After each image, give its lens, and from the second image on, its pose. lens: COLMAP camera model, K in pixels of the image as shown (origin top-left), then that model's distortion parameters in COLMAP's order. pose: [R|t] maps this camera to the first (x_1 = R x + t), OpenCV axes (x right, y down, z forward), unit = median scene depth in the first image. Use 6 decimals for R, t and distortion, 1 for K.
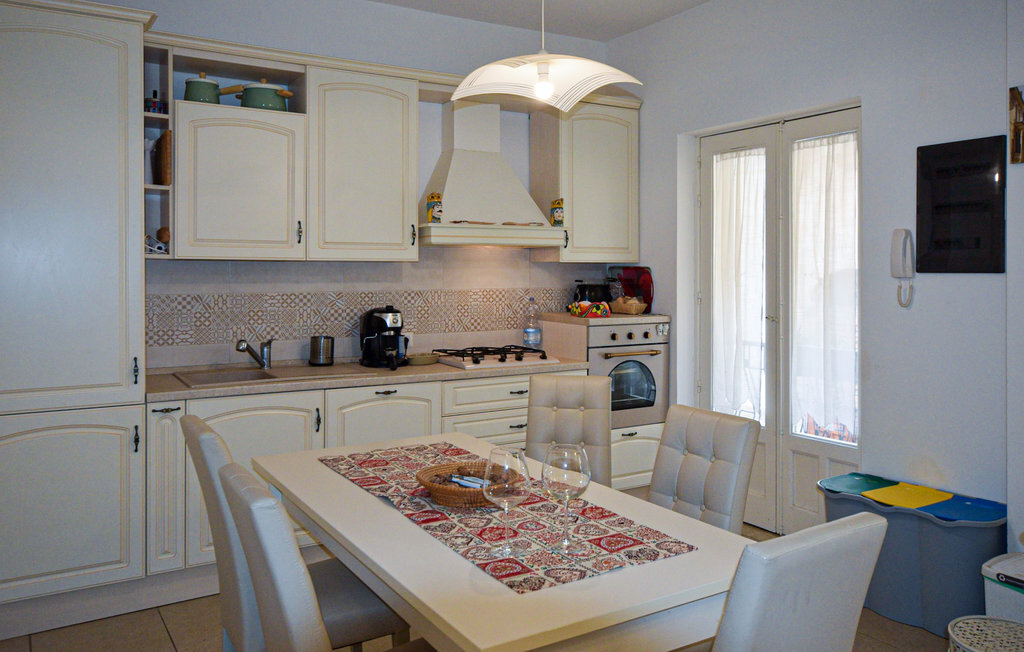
lens RADIAL K [[737.8, 0, 513.3], [0, 737.8, 293.0], [0, 0, 1]] dist [0.001187, -0.000050]
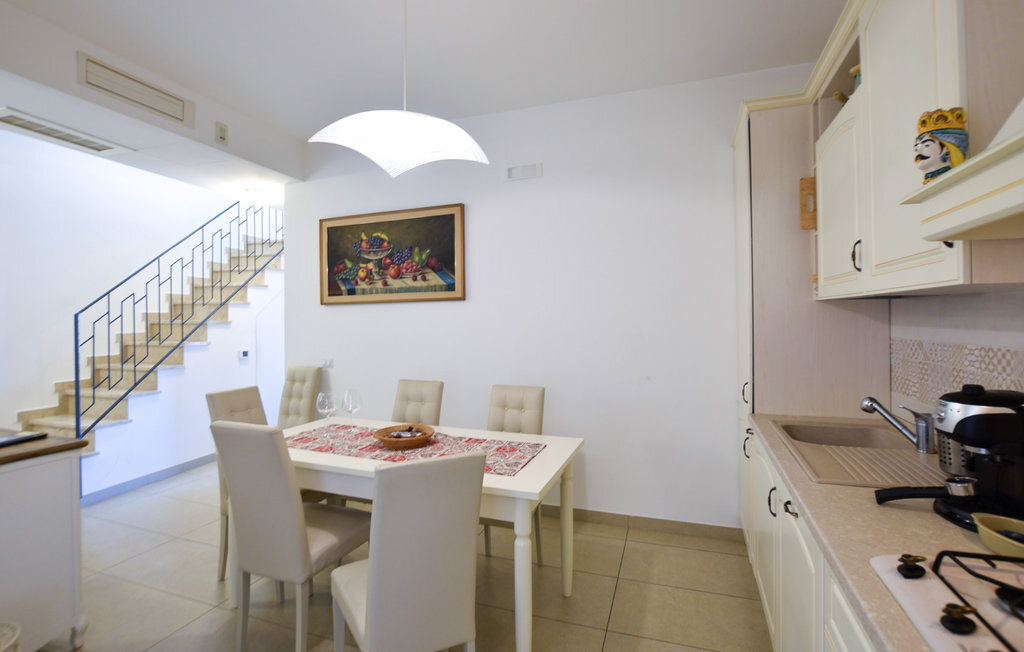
lens RADIAL K [[476.1, 0, 517.4], [0, 476.1, 318.8], [0, 0, 1]] dist [-0.036809, 0.005518]
pose [[-0.756242, 0.006159, -0.654263, 0.219306], [-0.015093, 0.999525, 0.026855, -0.026022], [0.654118, 0.030183, -0.755790, 0.999098]]
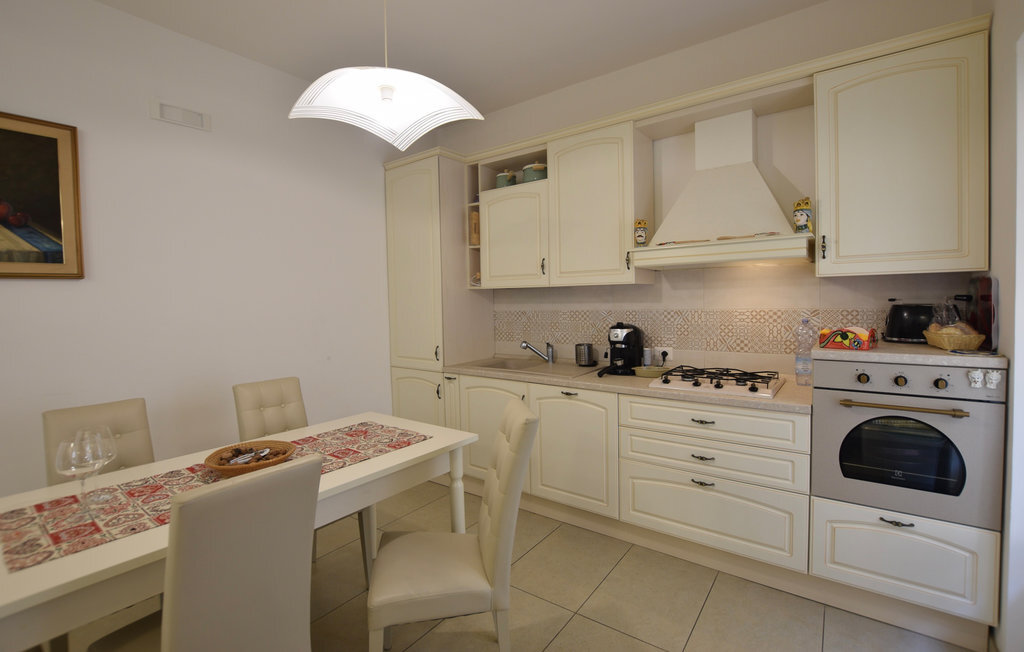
lens RADIAL K [[452.6, 0, 509.9], [0, 452.6, 318.8], [0, 0, 1]] dist [-0.027381, 0.003419]
pose [[0.399073, 0.030254, -0.916420, 0.406571], [-0.009122, 0.999537, 0.029025, -0.007507], [0.916874, -0.003223, 0.399164, 0.535535]]
